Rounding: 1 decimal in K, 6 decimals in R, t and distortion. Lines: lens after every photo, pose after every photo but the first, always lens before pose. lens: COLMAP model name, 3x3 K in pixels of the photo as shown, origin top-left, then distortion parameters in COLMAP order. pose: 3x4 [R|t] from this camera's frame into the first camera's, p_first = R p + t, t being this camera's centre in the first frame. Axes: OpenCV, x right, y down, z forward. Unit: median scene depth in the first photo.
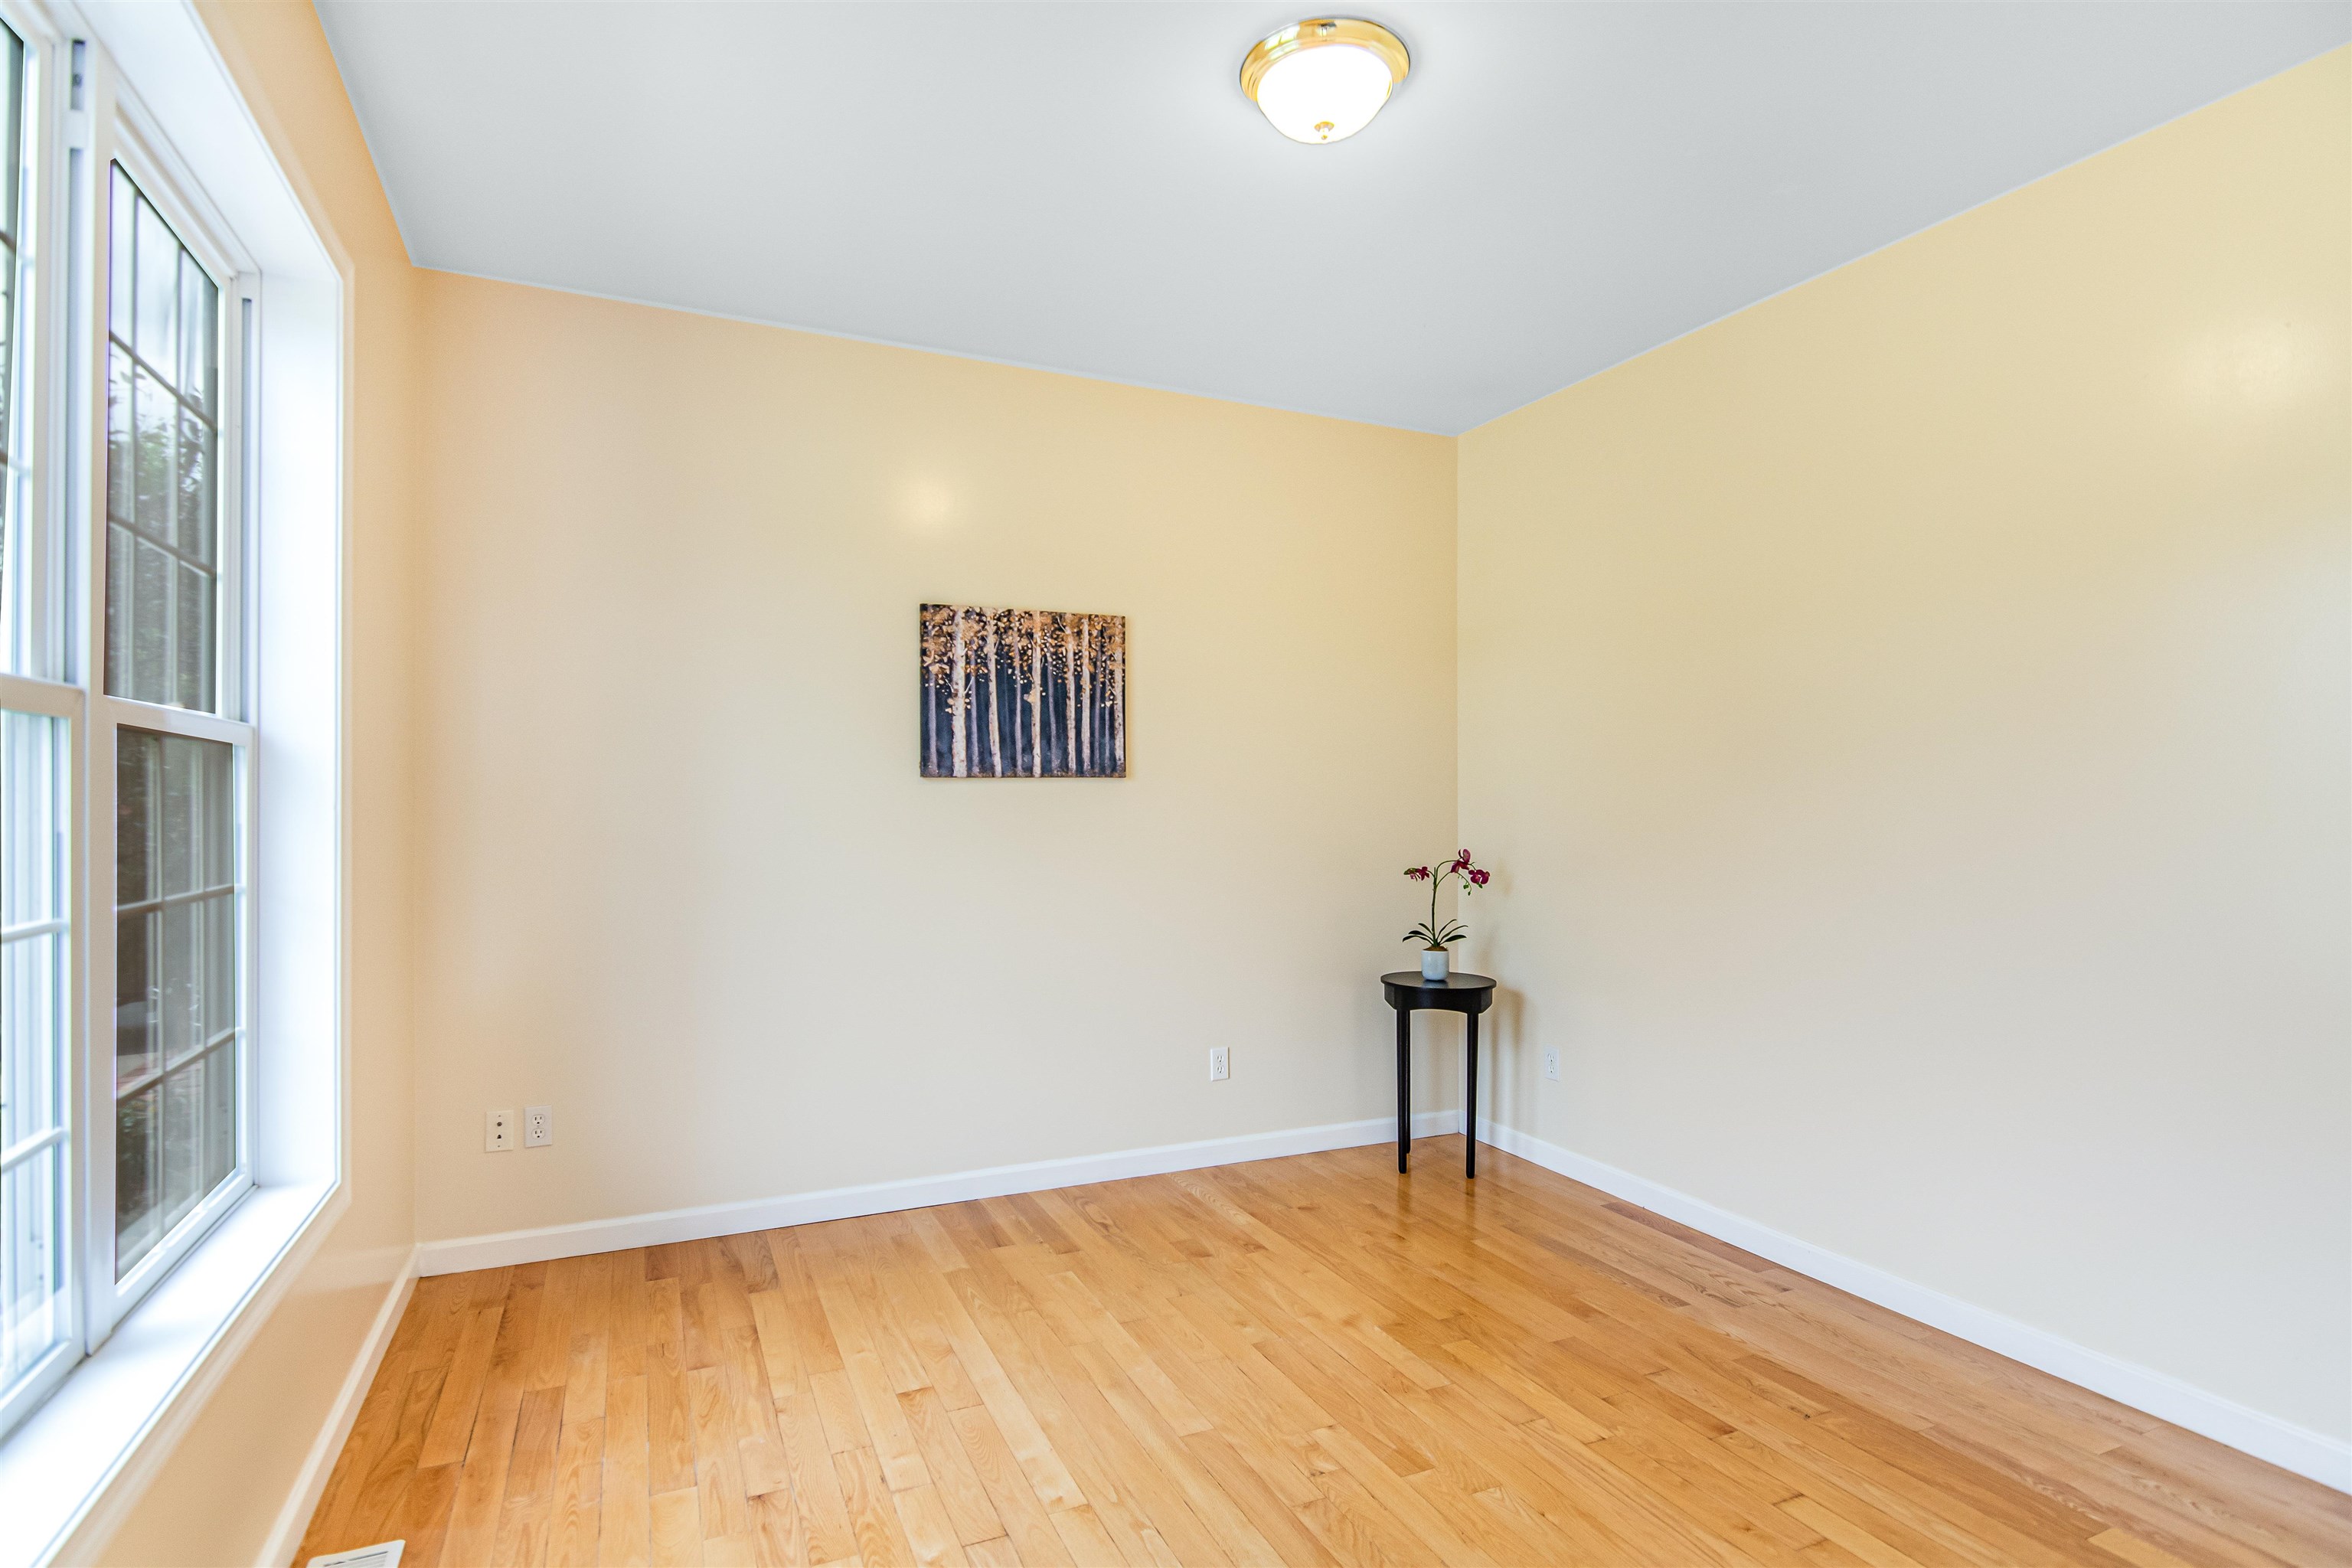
lens RADIAL K [[1156.6, 0, 1164.7], [0, 1156.6, 793.8], [0, 0, 1]] dist [-0.009433, -0.007686]
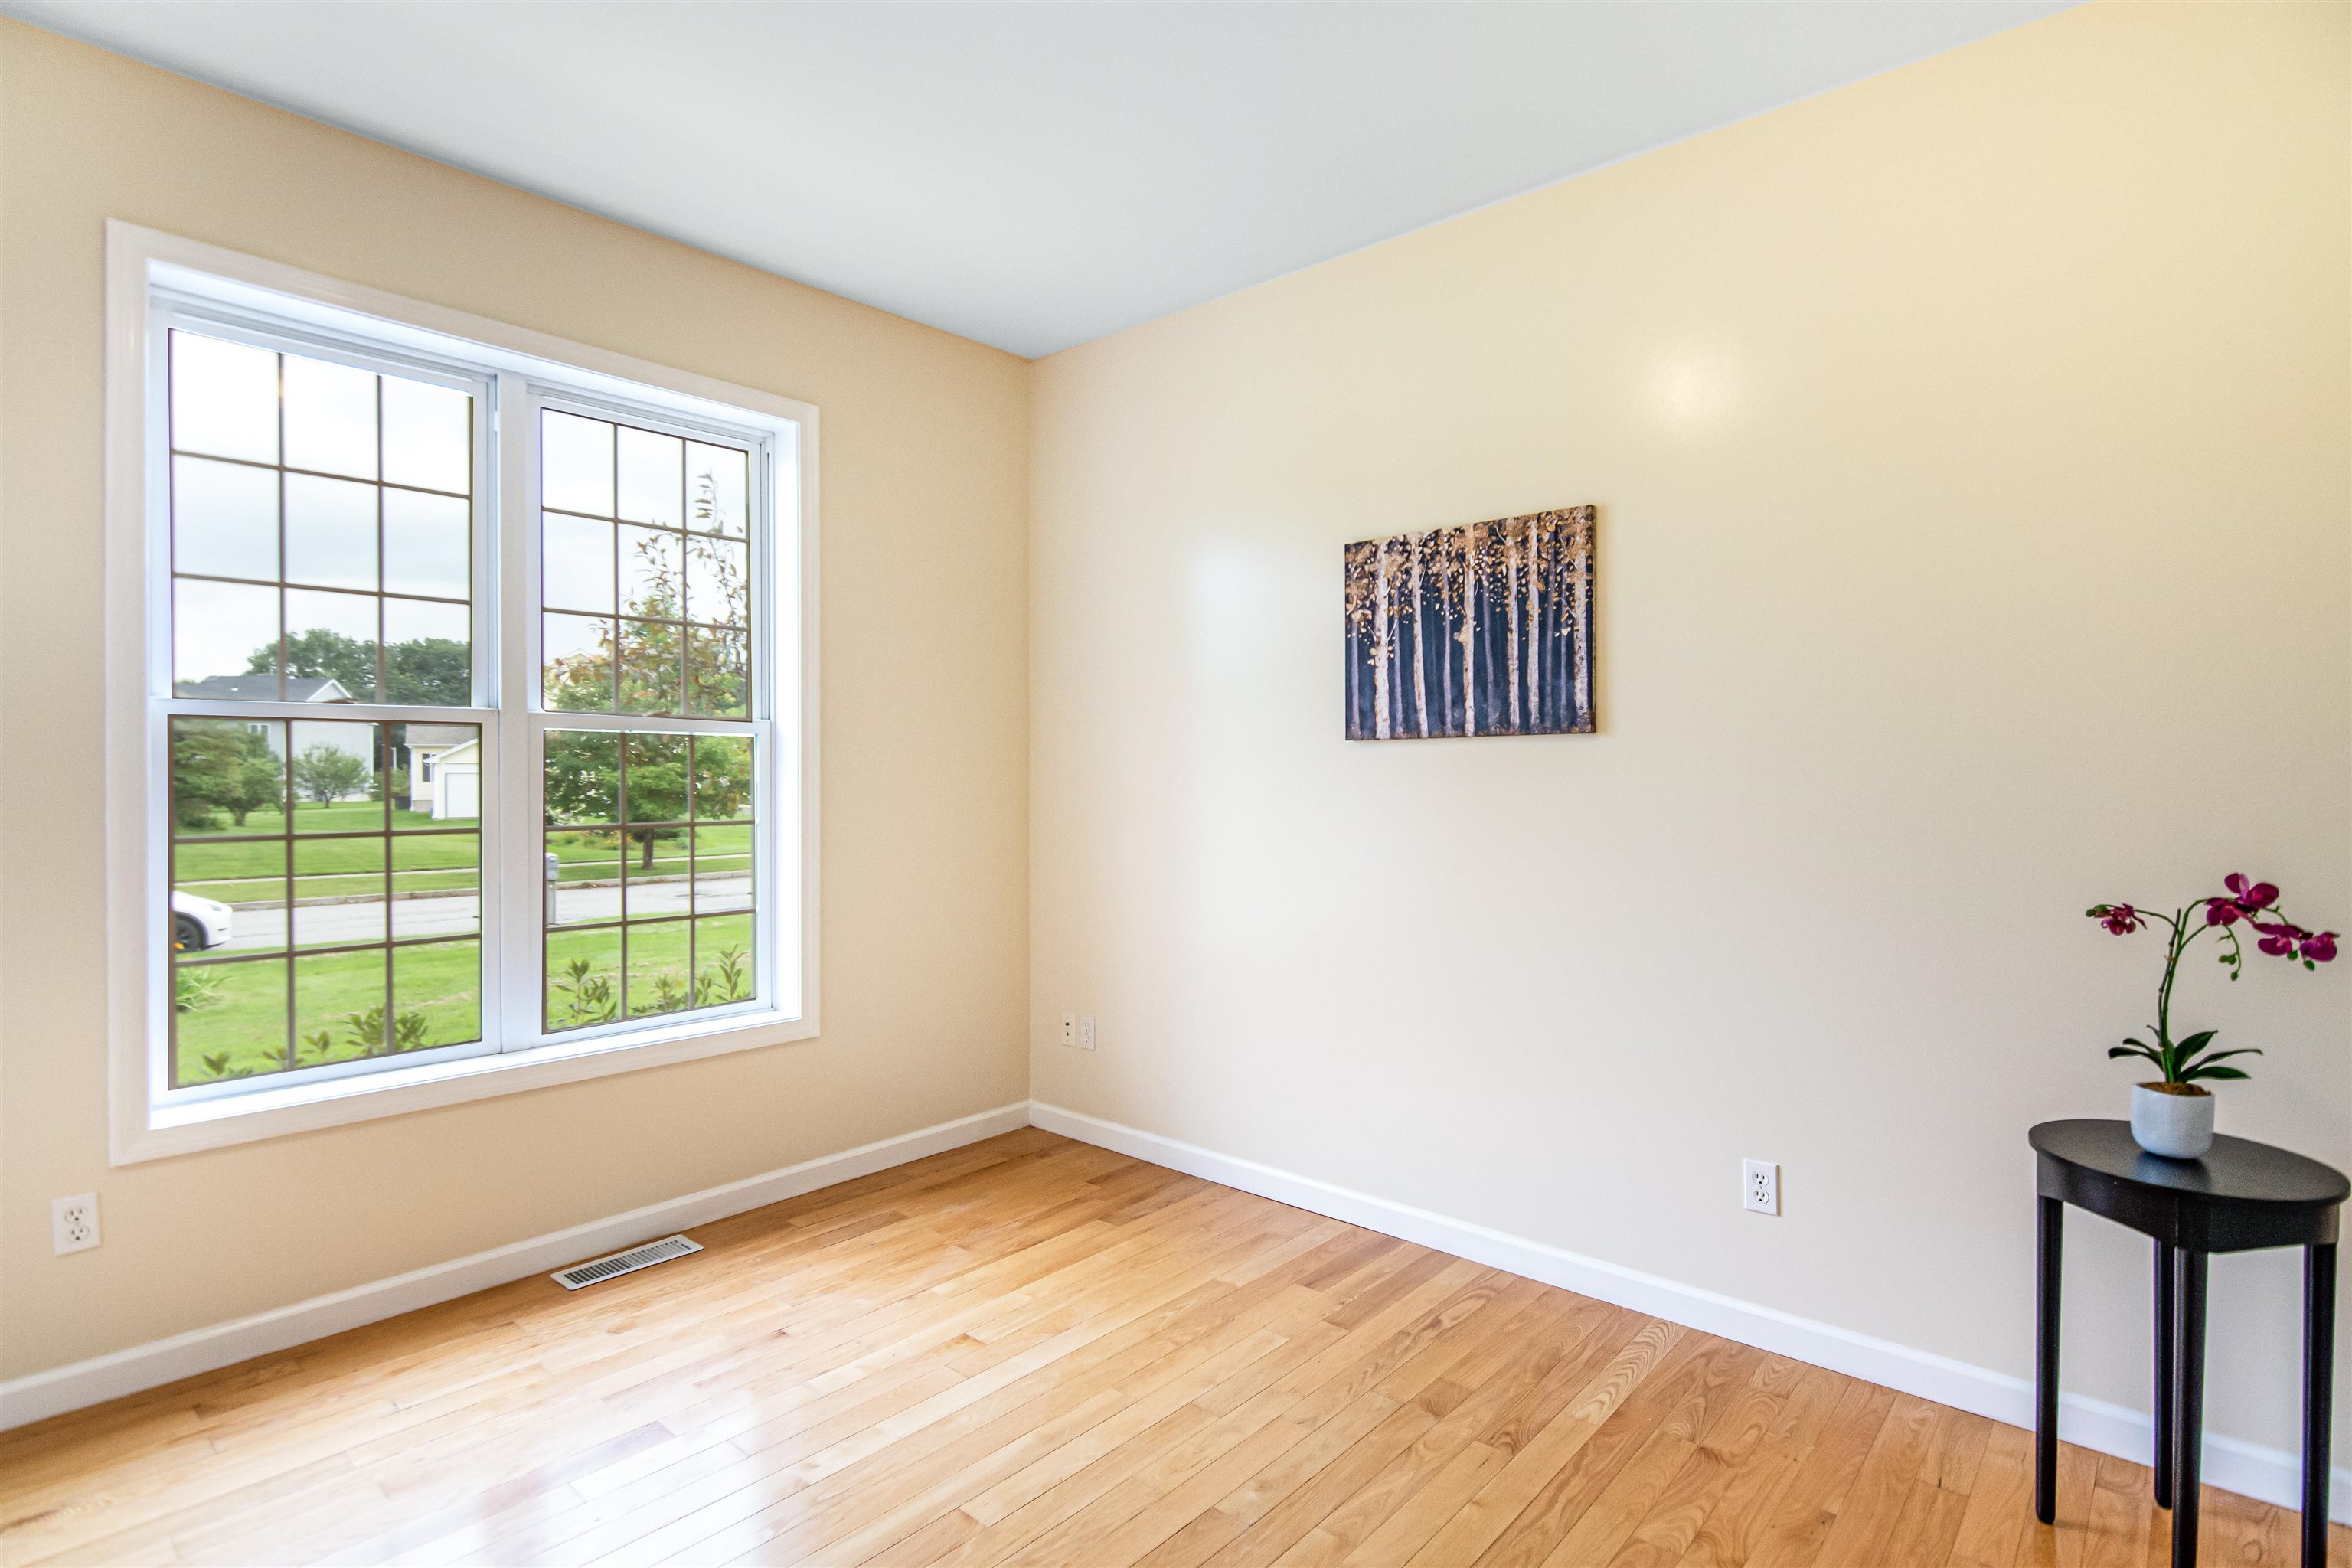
lens RADIAL K [[1156.6, 0, 1166.9], [0, 1156.6, 779.0], [0, 0, 1]] dist [-0.009433, -0.007686]
pose [[0.405401, 0.005021, -0.914125, 0.535106], [0.006462, 0.999944, 0.008358, 0.006880], [0.914116, -0.009295, 0.405346, 0.503237]]
